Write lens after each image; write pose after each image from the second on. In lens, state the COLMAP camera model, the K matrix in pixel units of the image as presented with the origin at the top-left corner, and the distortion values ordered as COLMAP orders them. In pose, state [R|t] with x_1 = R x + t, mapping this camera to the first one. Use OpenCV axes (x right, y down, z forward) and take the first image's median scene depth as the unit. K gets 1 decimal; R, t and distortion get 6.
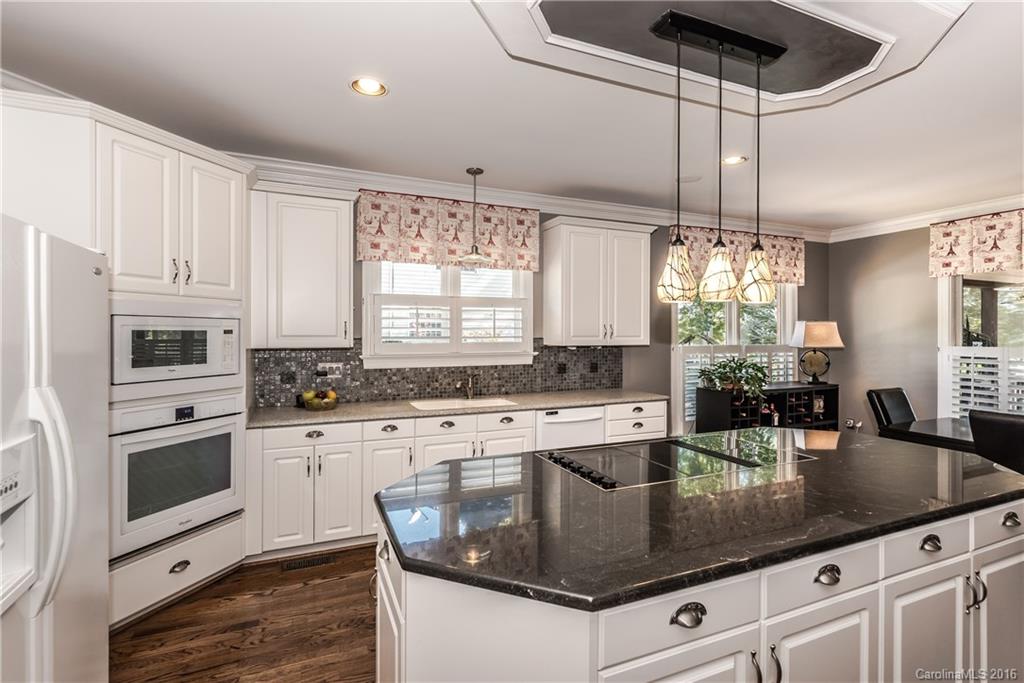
lens RADIAL K [[444.7, 0, 482.3], [0, 444.7, 334.6], [0, 0, 1]] dist [0.000371, -0.000664]
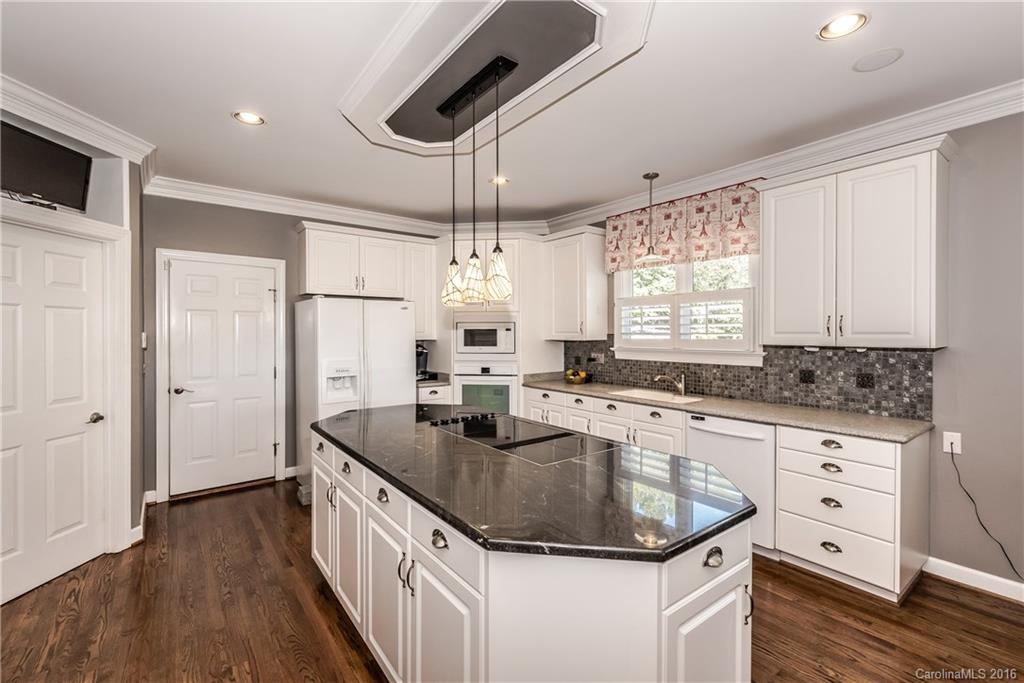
lens RADIAL K [[444.7, 0, 511.1], [0, 444.7, 336.7], [0, 0, 1]] dist [0.000371, -0.000664]
pose [[0.277327, 0.008254, -0.960740, 0.853152], [-0.001117, 0.999965, 0.008269, 0.005425], [0.960775, -0.001220, 0.277326, 0.365844]]
